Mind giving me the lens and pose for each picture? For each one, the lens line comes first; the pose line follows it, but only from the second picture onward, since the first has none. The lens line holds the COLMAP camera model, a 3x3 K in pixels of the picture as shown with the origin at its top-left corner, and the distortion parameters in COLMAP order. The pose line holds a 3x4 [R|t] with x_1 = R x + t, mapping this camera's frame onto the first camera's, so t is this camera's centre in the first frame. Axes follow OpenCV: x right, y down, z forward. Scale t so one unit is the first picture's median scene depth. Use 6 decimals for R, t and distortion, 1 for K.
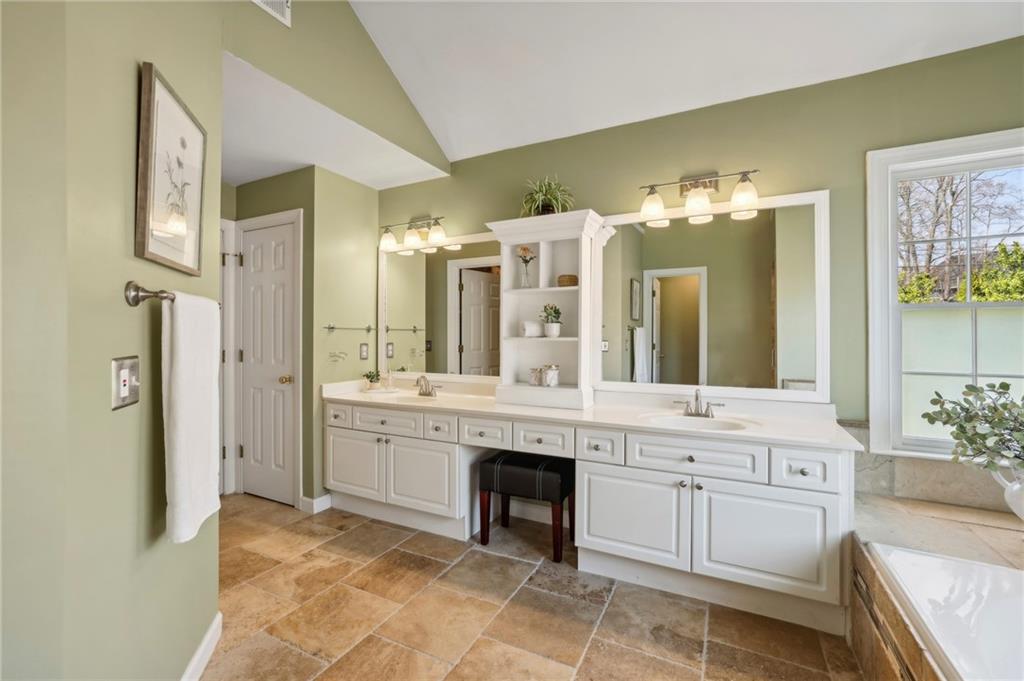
lens RADIAL K [[438.7, 0, 507.6], [0, 438.7, 337.5], [0, 0, 1]] dist [-0.001021, -0.000468]
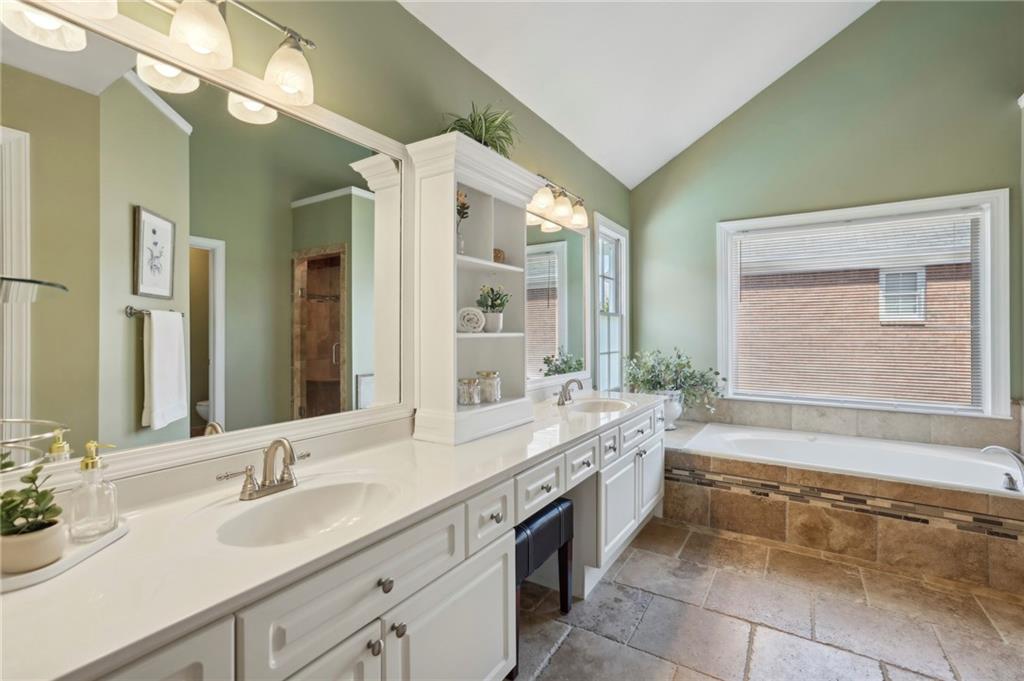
lens RADIAL K [[471.5, 0, 508.6], [0, 471.5, 336.7], [0, 0, 1]] dist [-0.024637, 0.006016]
pose [[0.081152, -0.006166, 0.996683, -0.775213], [-0.001373, 0.999979, 0.006298, 0.003181], [-0.996701, -0.001880, 0.081142, 1.080939]]
